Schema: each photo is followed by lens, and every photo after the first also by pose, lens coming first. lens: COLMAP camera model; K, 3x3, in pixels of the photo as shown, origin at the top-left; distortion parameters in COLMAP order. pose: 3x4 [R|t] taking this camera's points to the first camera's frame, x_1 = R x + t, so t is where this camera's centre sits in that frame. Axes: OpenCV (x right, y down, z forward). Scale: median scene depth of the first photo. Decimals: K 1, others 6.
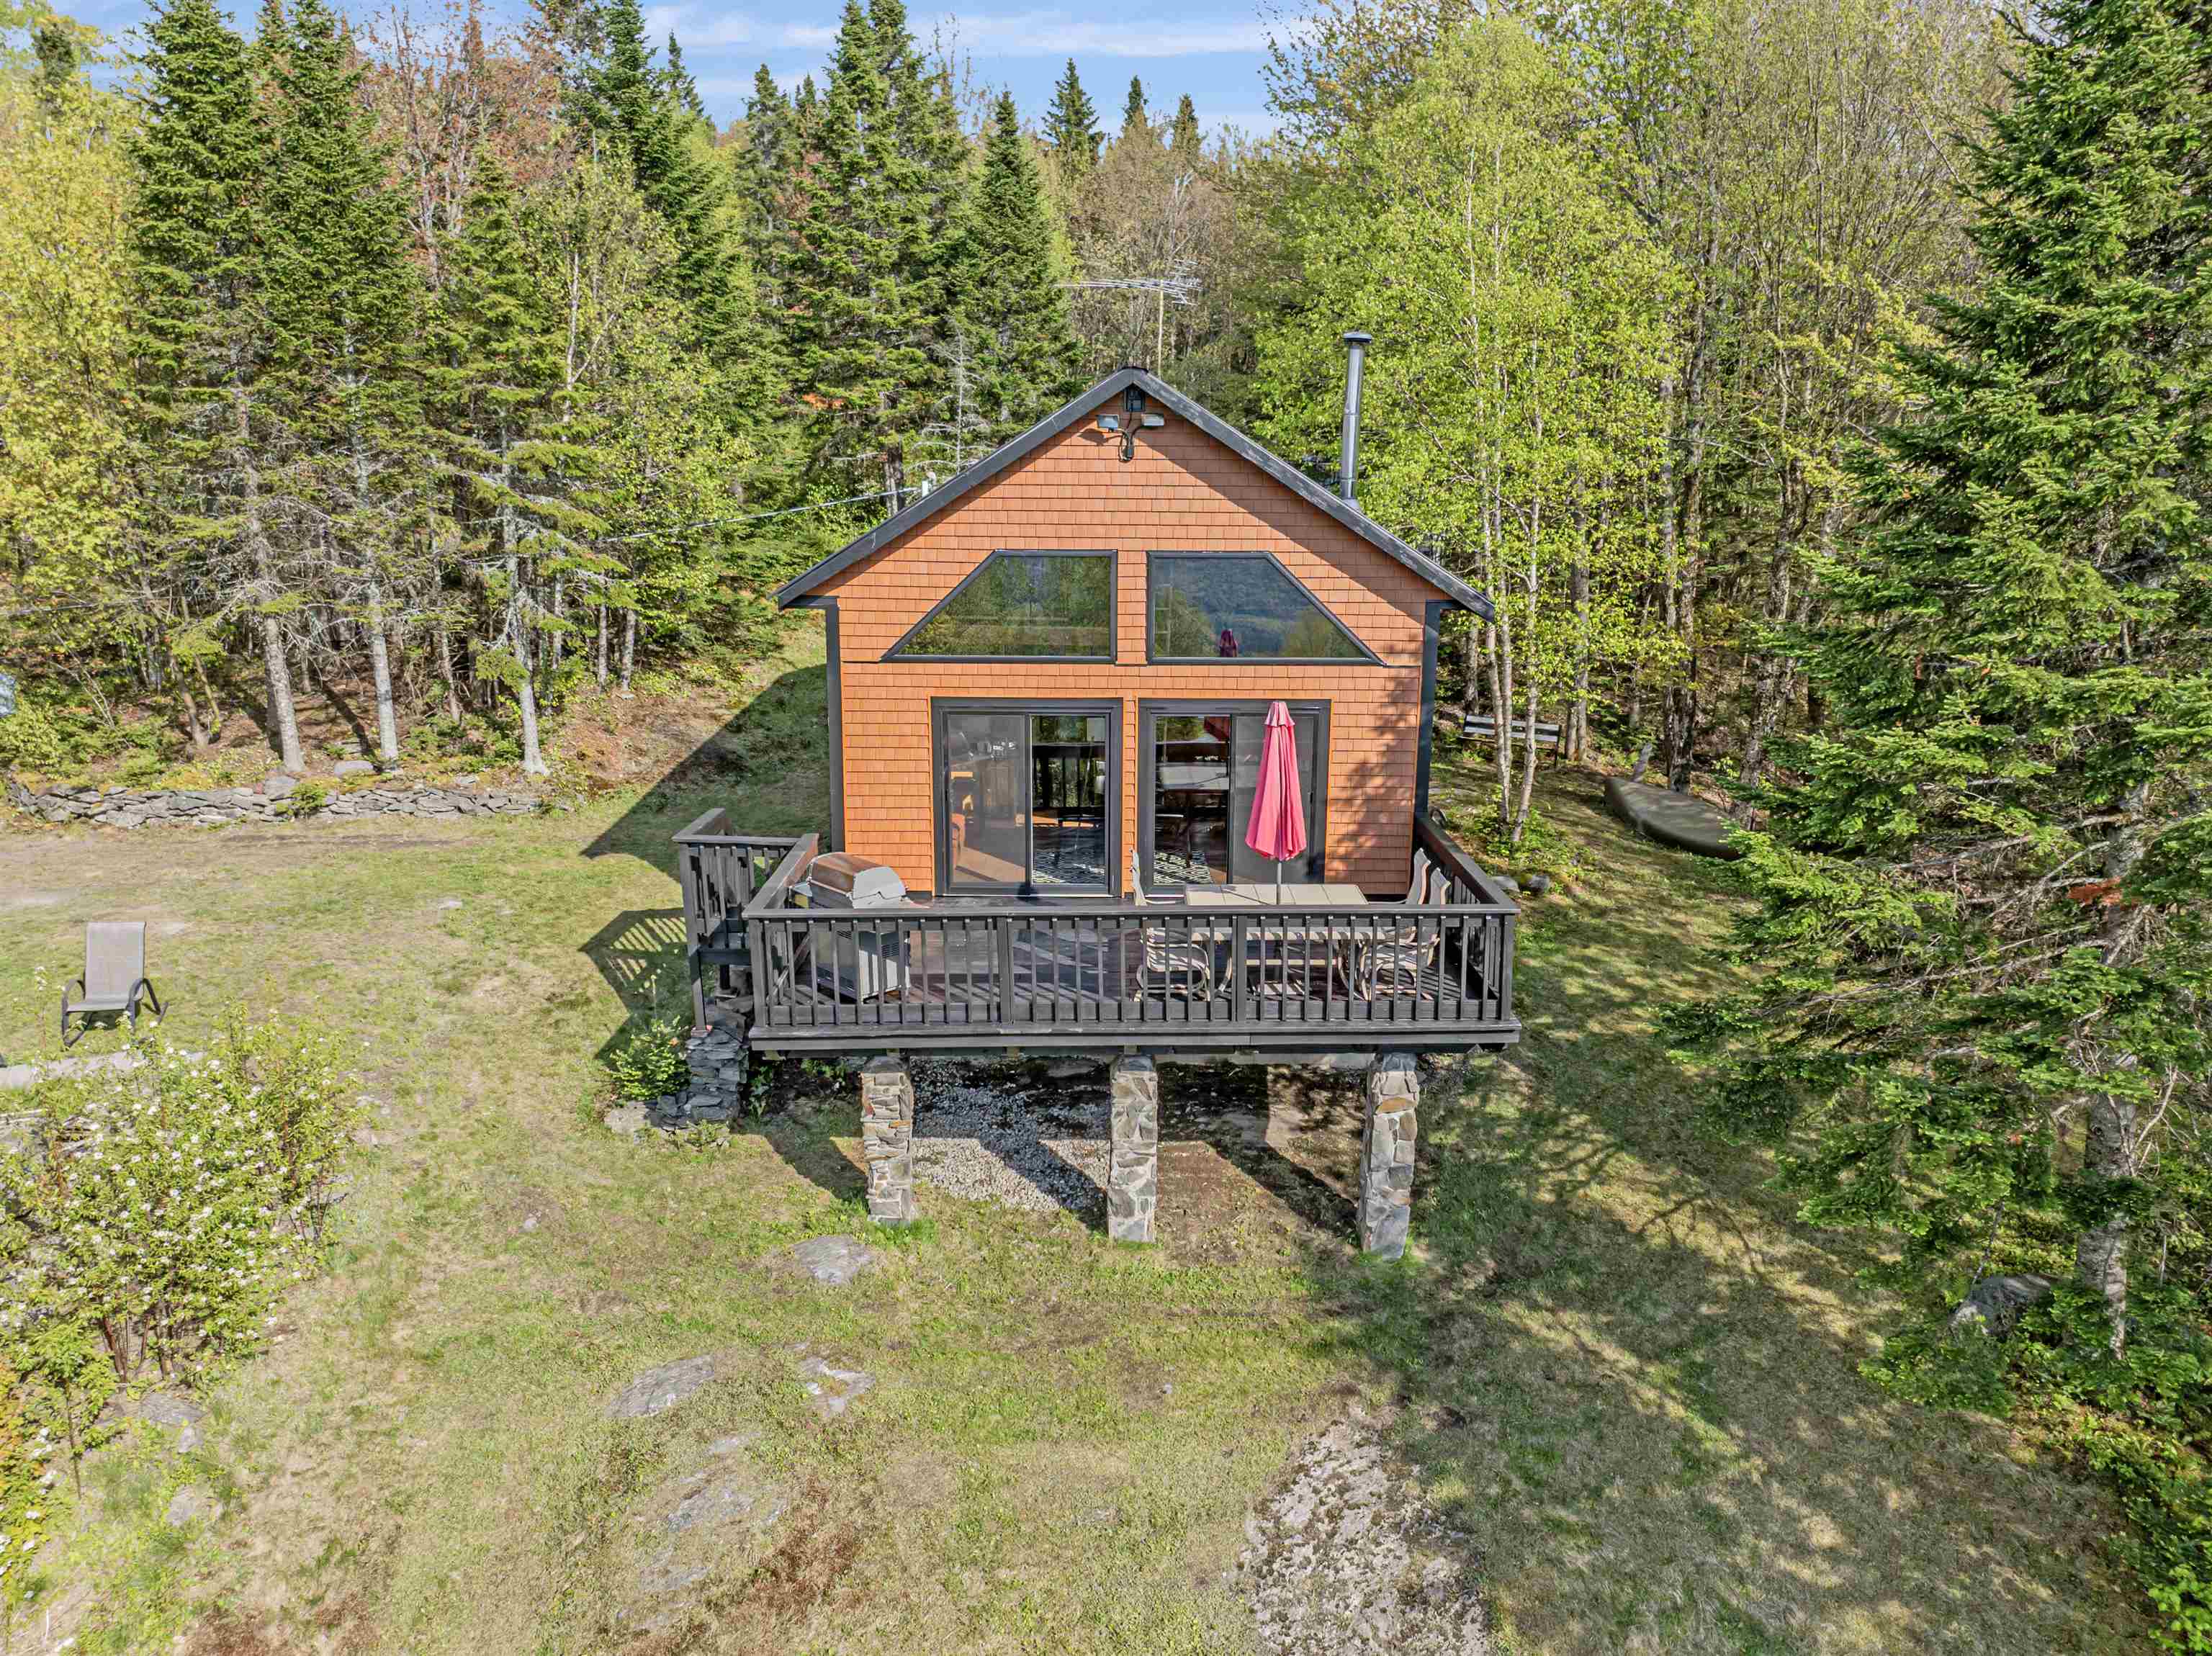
lens RADIAL K [[1551.6, 0, 1109.1], [0, 1551.6, 821.0], [0, 0, 1]] dist [-0.041102, 0.003509]
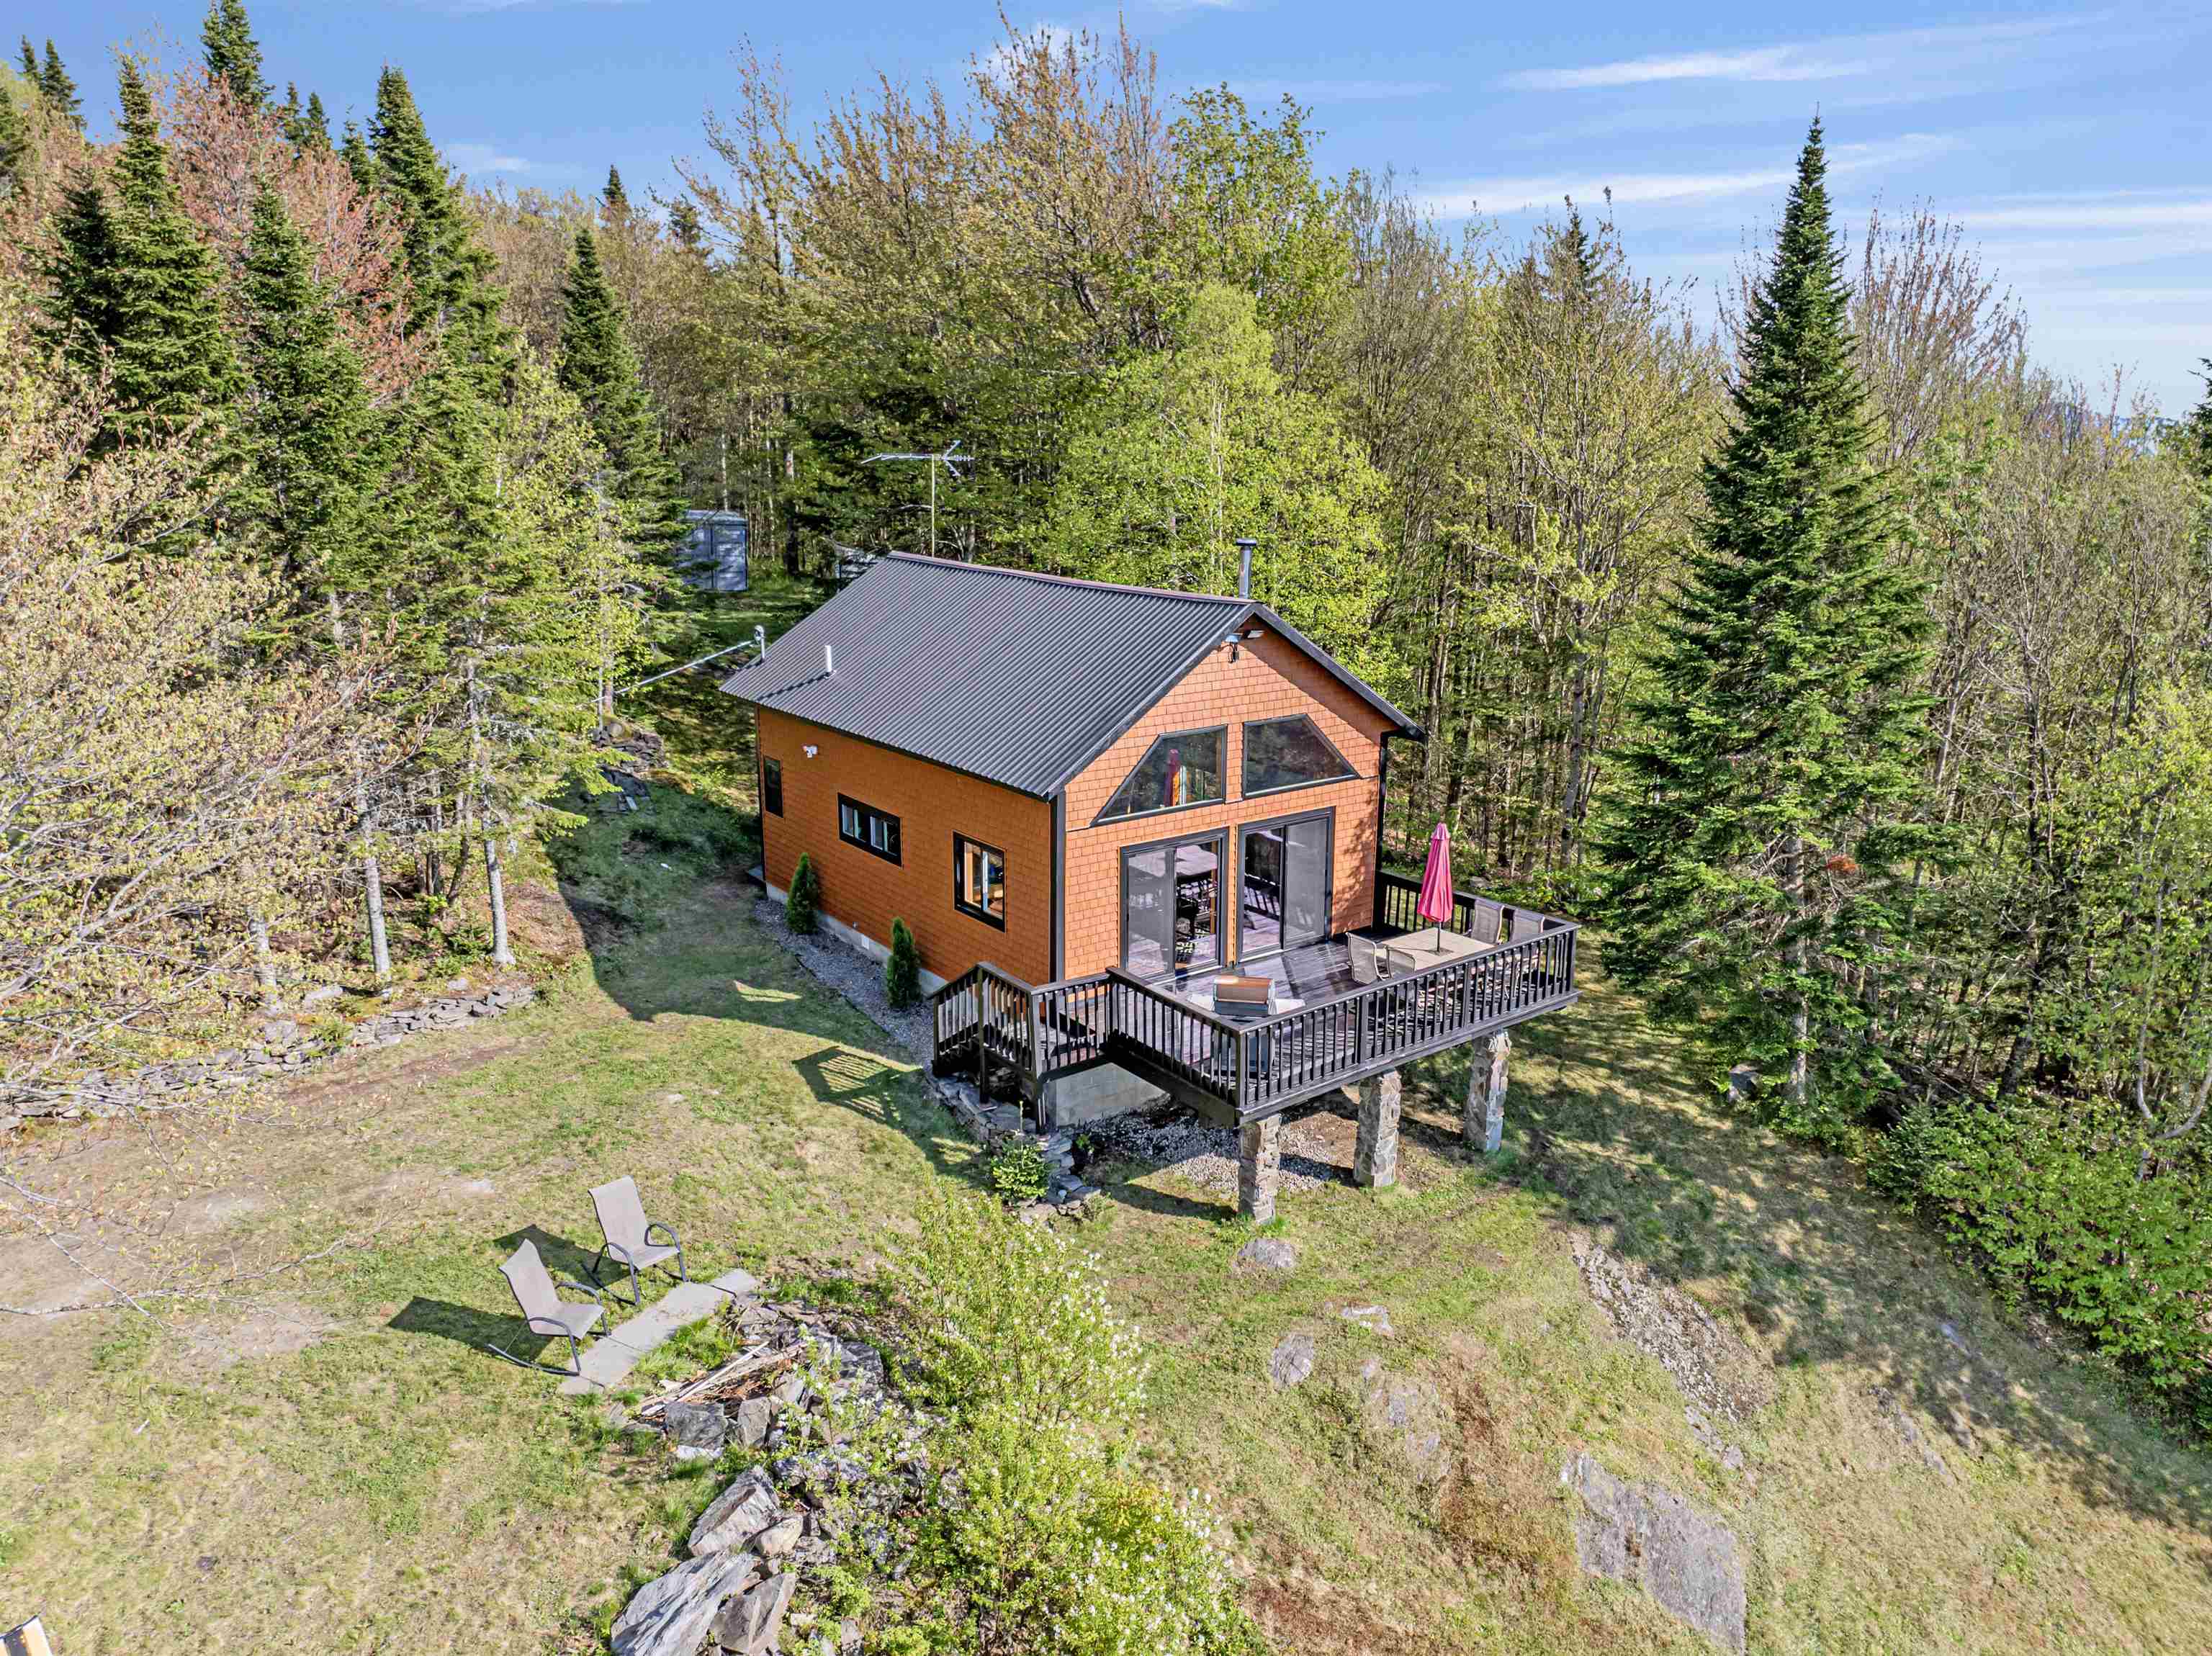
lens RADIAL K [[1556.7, 0, 1106.0], [0, 1556.7, 828.0], [0, 0, 1]] dist [-0.006762, -0.000456]
pose [[0.806860, -0.153719, 0.570393, -0.891402], [0.139483, 0.987824, 0.068907, -0.191694], [-0.574040, 0.023962, 0.818476, -0.089003]]
